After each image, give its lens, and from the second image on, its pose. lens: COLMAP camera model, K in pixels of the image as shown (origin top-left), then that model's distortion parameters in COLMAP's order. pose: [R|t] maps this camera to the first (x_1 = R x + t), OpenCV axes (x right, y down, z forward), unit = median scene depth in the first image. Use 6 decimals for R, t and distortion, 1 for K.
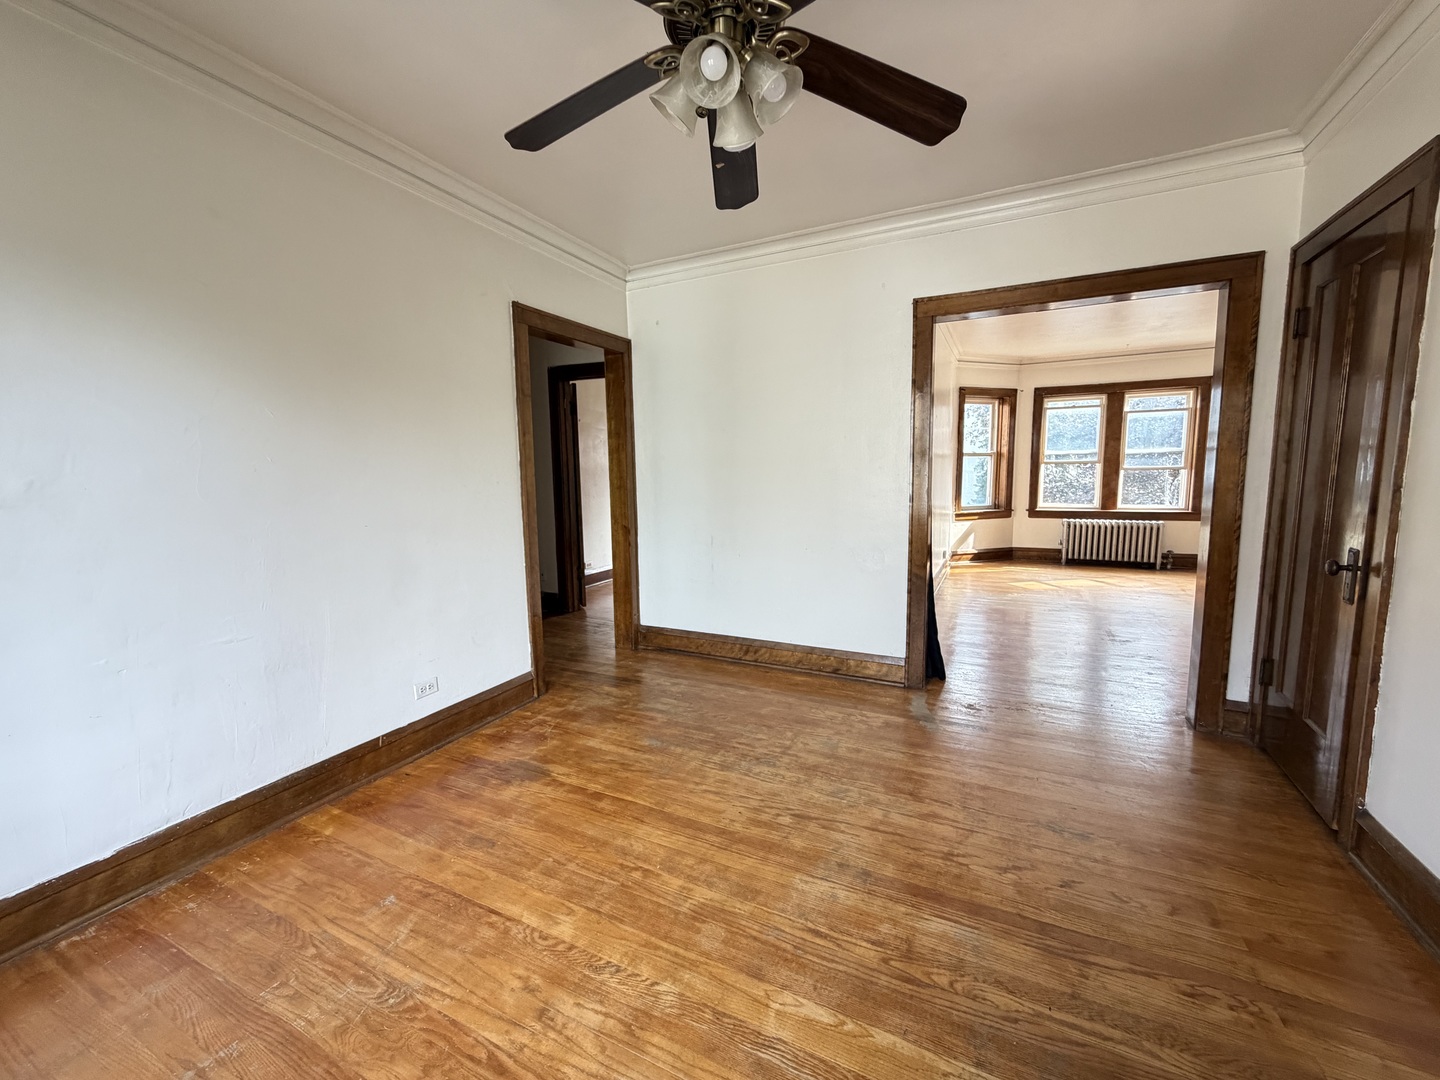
lens RADIAL K [[574.3, 0, 716.7], [0, 574.3, 539.1], [0, 0, 1]] dist [0.000711, 0.000204]
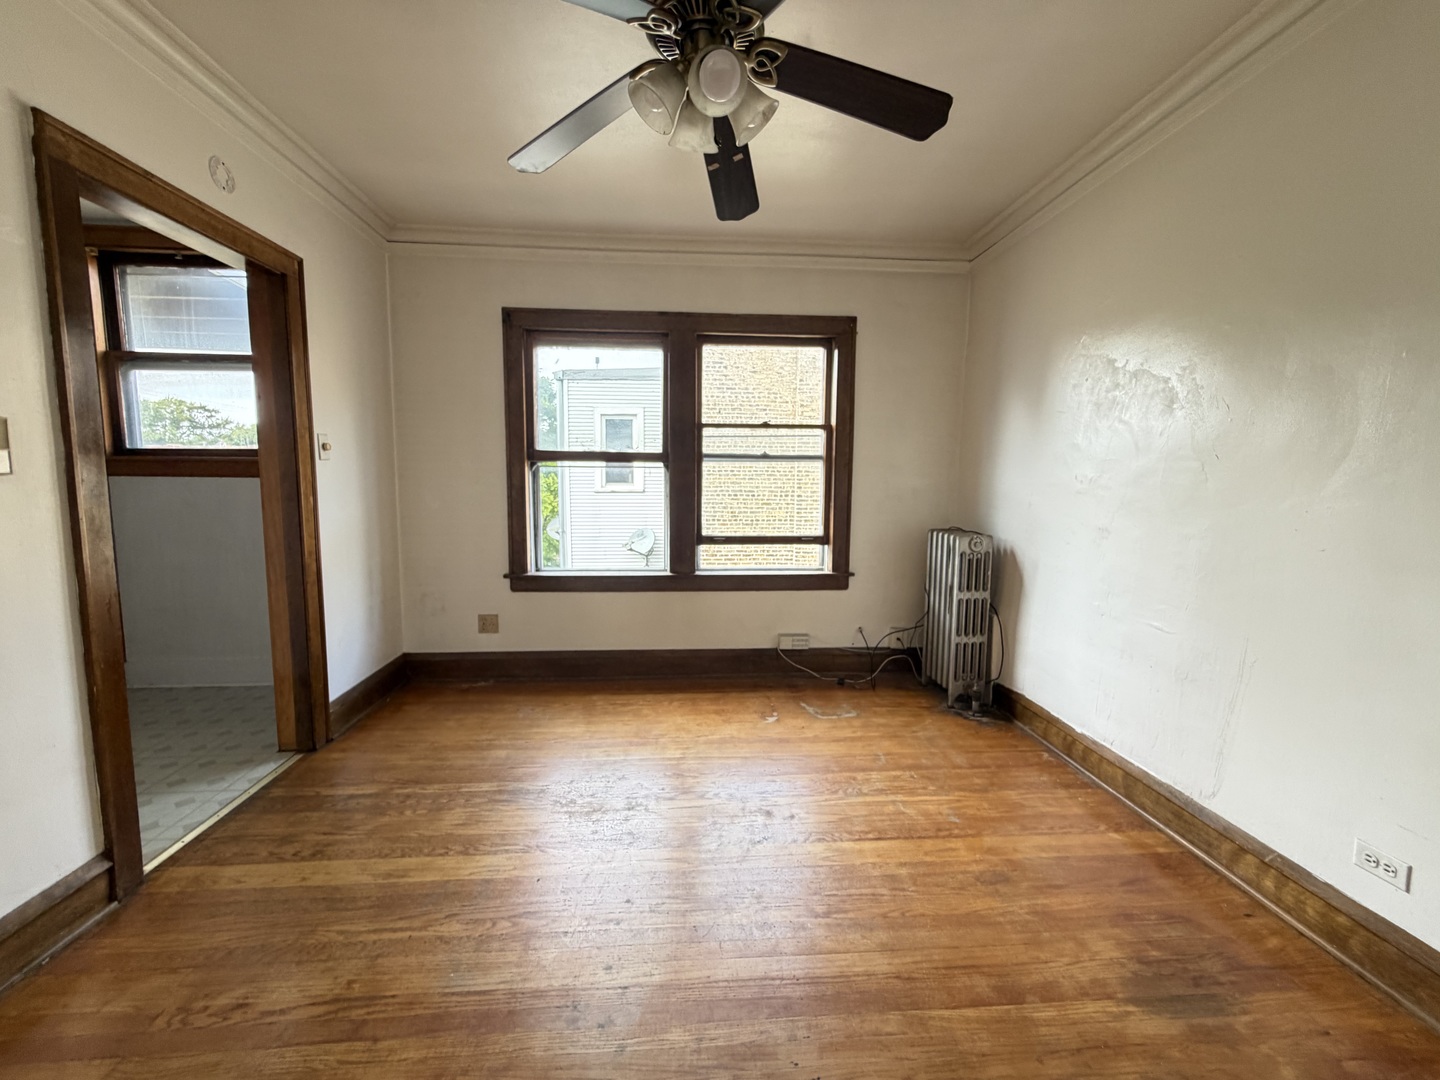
lens RADIAL K [[574.3, 0, 716.7], [0, 574.3, 539.1], [0, 0, 1]] dist [0.000711, 0.000204]
pose [[-0.862538, 0.059850, -0.502440, 0.372453], [-0.053712, 0.976539, 0.208533, -0.154553], [0.503133, 0.206855, -0.839088, 1.358302]]
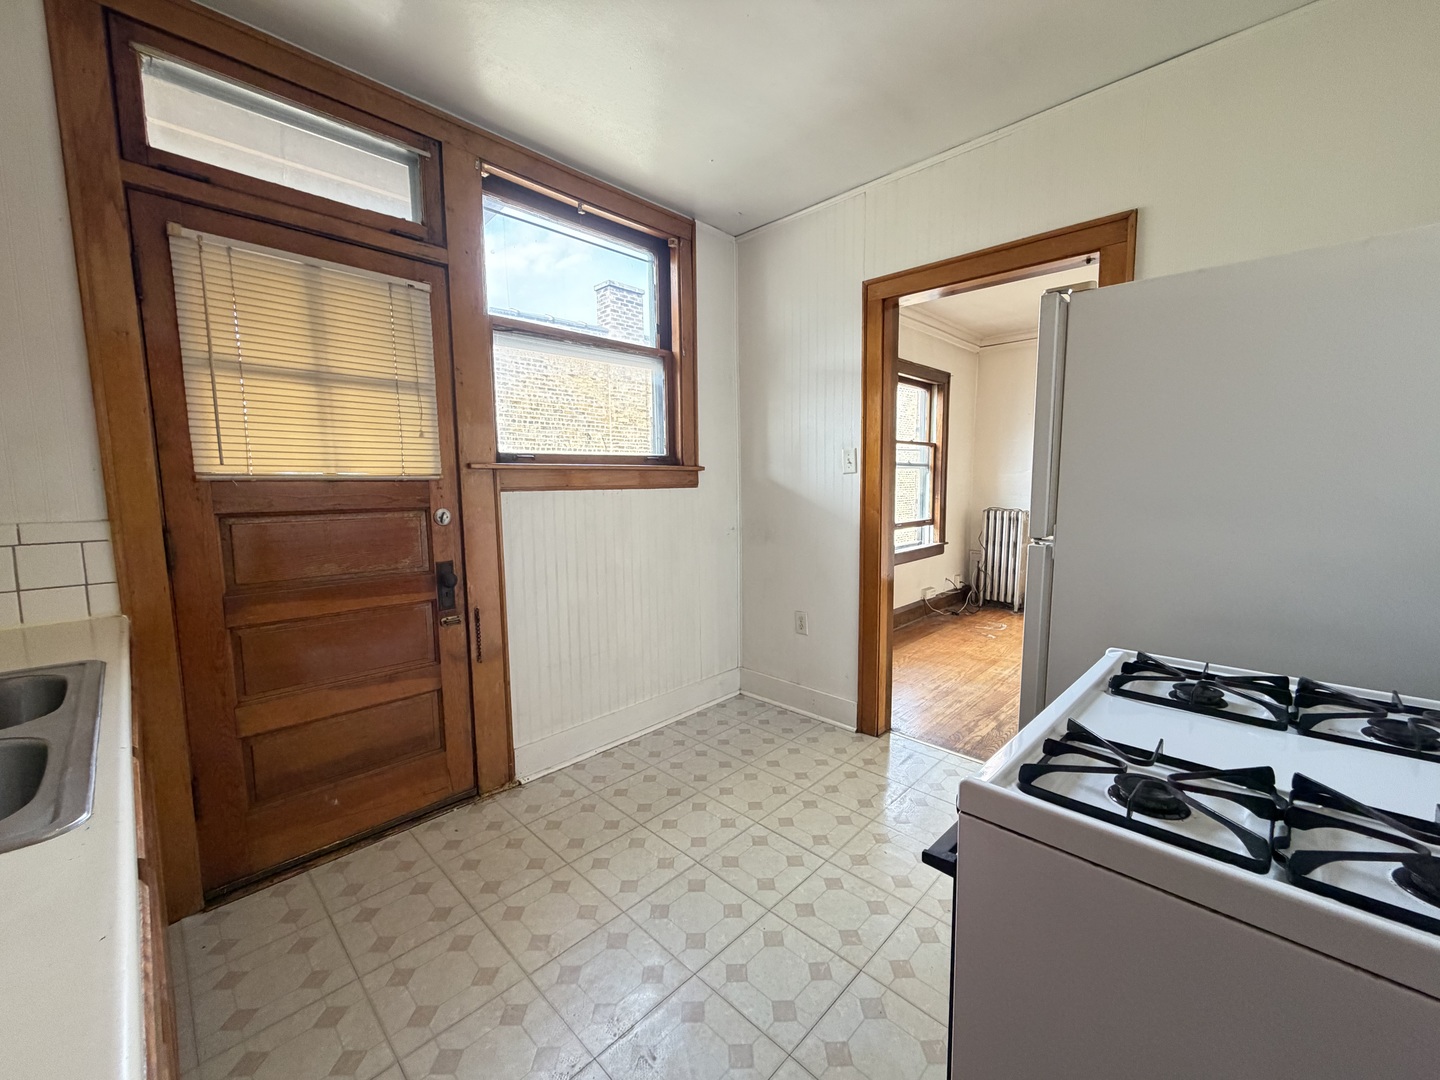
lens RADIAL K [[574.3, 0, 716.7], [0, 574.3, 539.1], [0, 0, 1]] dist [0.000711, 0.000204]
pose [[-0.307466, 0.115802, -0.944487, 1.912088], [-0.094323, 0.983970, 0.151349, -0.026998], [0.946873, 0.135621, -0.291614, -0.073152]]
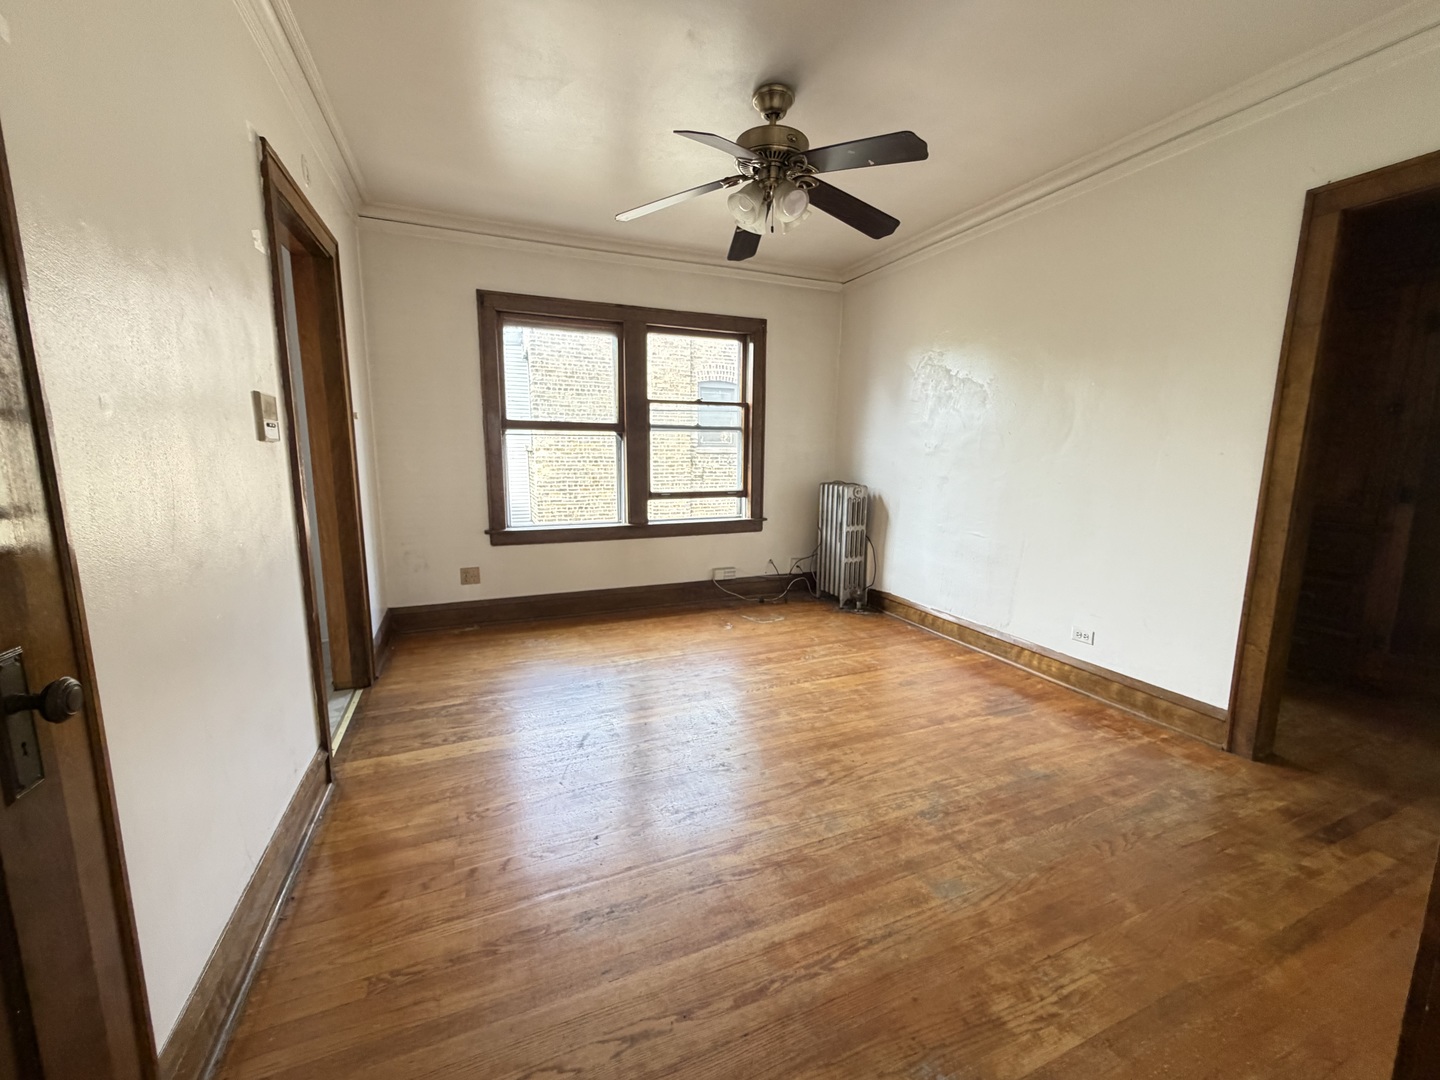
lens RADIAL K [[574.3, 0, 716.7], [0, 574.3, 539.1], [0, 0, 1]] dist [0.000711, 0.000204]
pose [[-0.652763, 0.127465, -0.746762, 0.972141], [-0.085965, 0.966913, 0.240187, -0.162688], [0.752669, 0.220980, -0.620207, 1.407759]]
